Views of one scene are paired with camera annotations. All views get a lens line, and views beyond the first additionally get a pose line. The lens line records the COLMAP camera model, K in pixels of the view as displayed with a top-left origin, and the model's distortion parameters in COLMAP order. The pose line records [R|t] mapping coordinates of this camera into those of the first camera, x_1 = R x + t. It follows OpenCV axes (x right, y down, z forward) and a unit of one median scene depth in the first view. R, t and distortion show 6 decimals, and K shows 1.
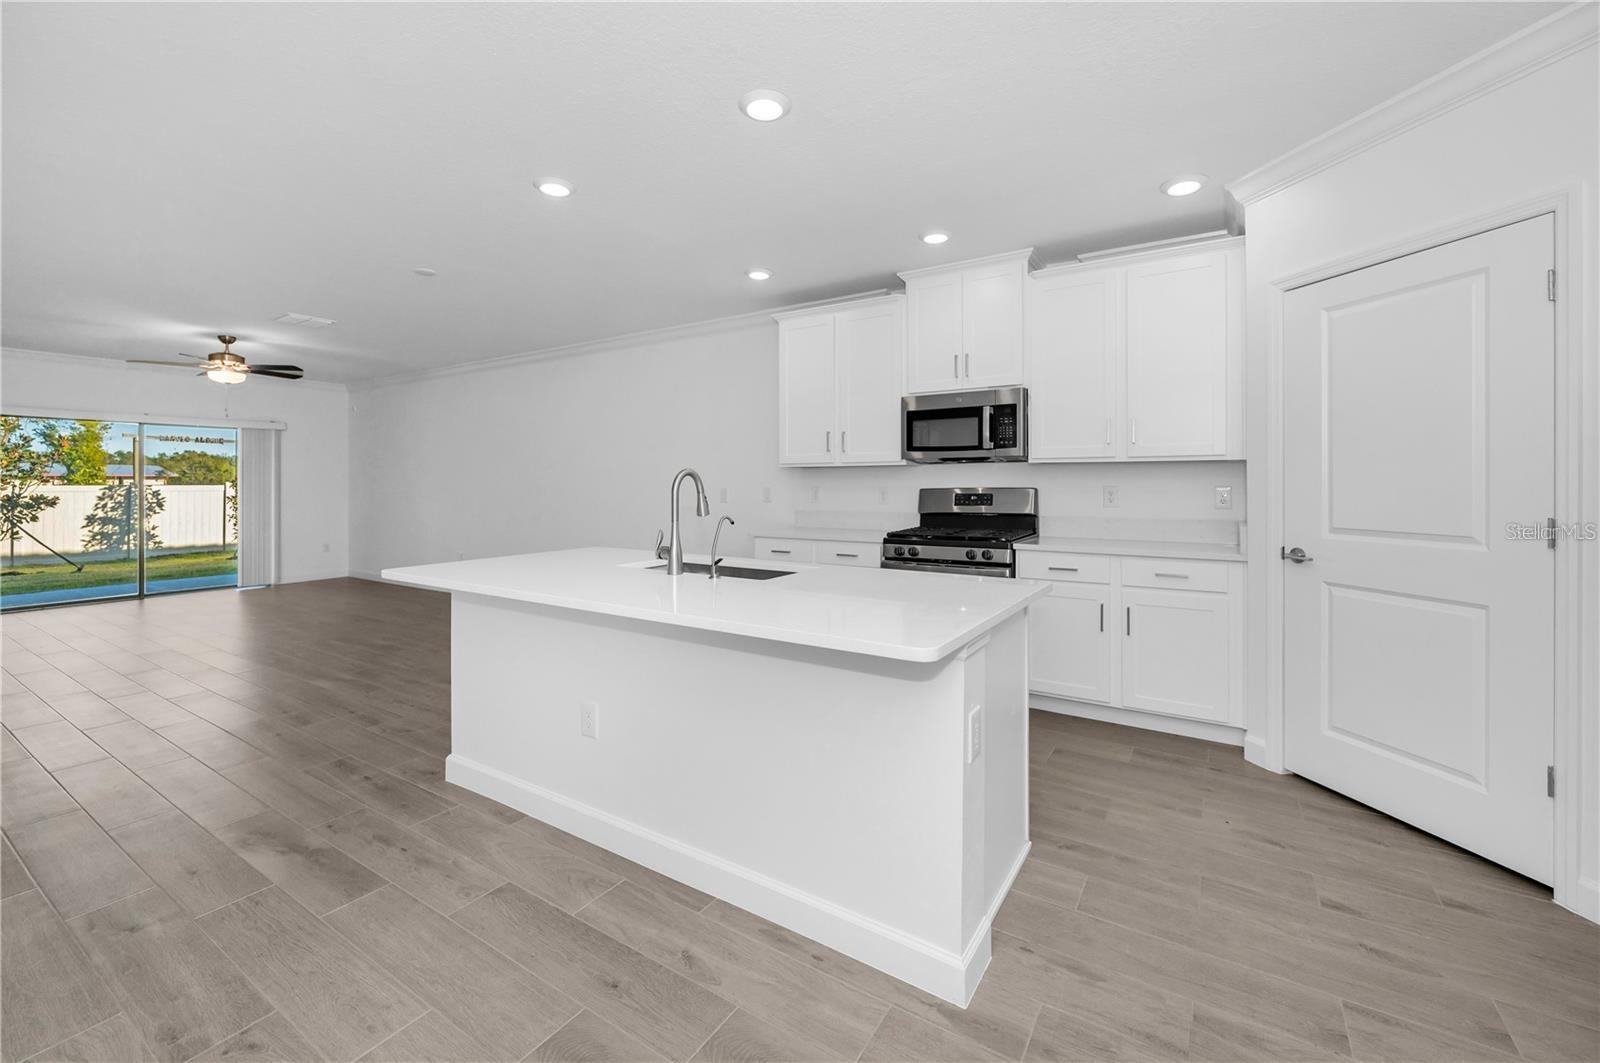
lens RADIAL K [[670.7, 0, 795.9], [0, 670.7, 483.9], [0, 0, 1]] dist [-0.000626, -0.000098]
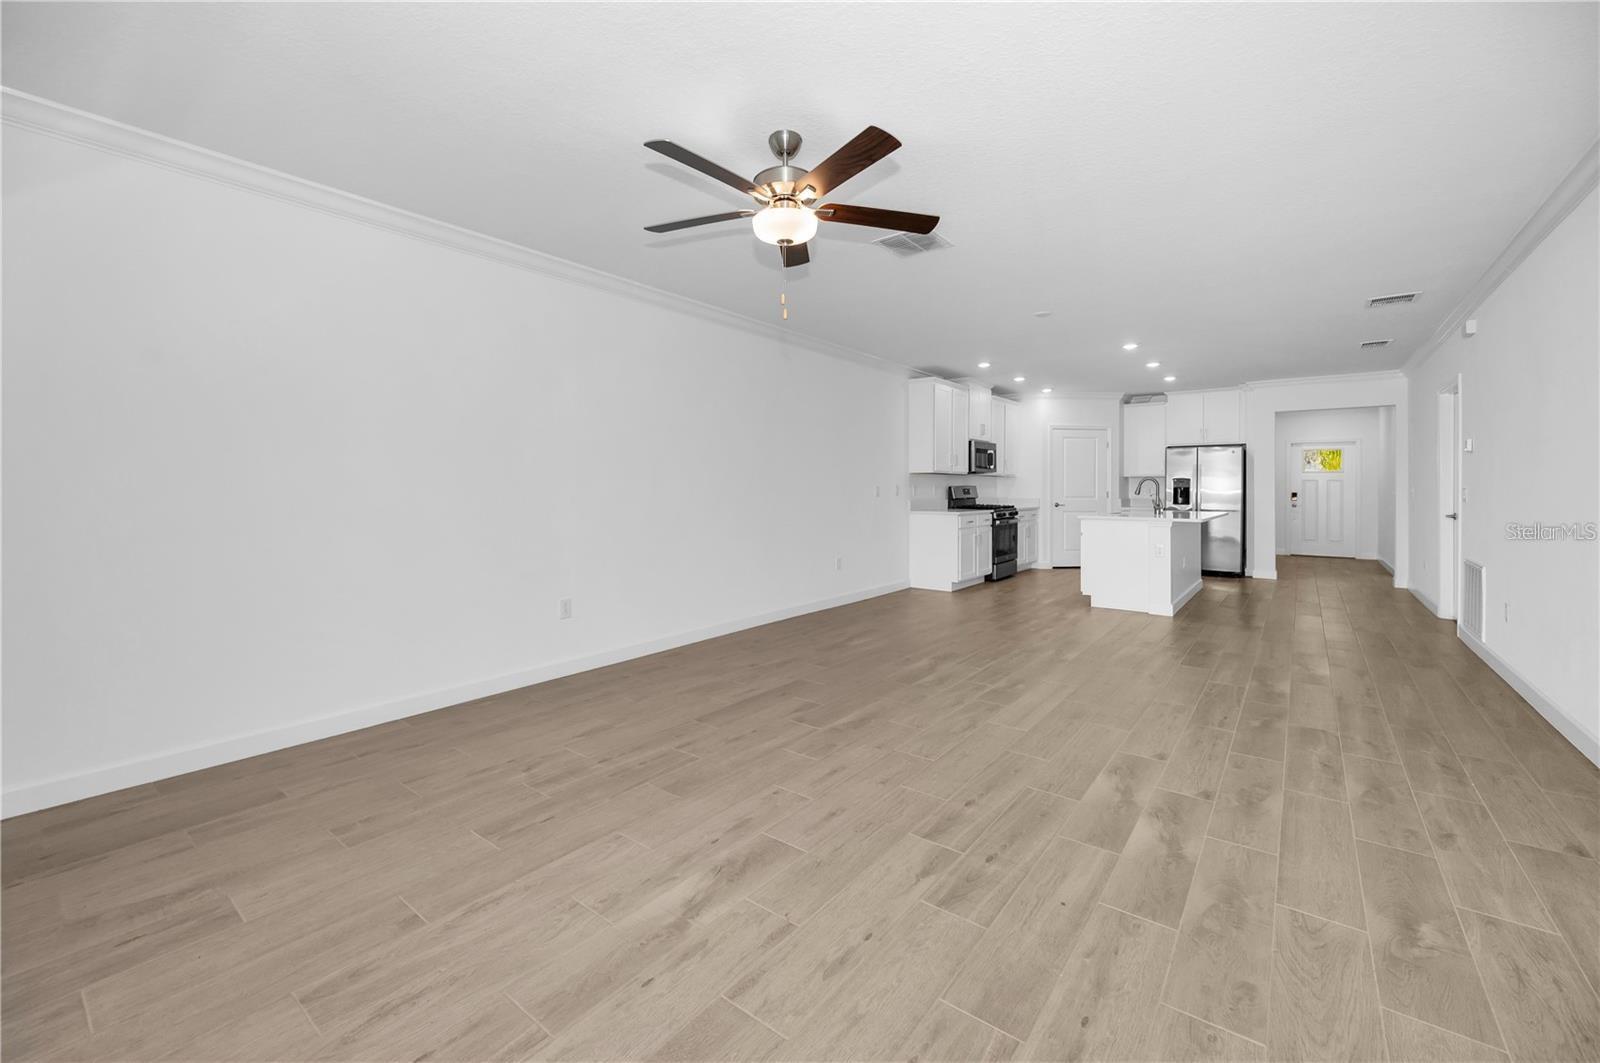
lens RADIAL K [[649.6, 0, 798.2], [0, 649.6, 497.7], [0, 0, 1]] dist [-0.002932, 0.000523]
pose [[0.079657, -0.012942, 0.996738, -1.839360], [-0.000763, 0.999915, 0.013045, 0.016202], [-0.996822, -0.001800, 0.079640, 1.382449]]
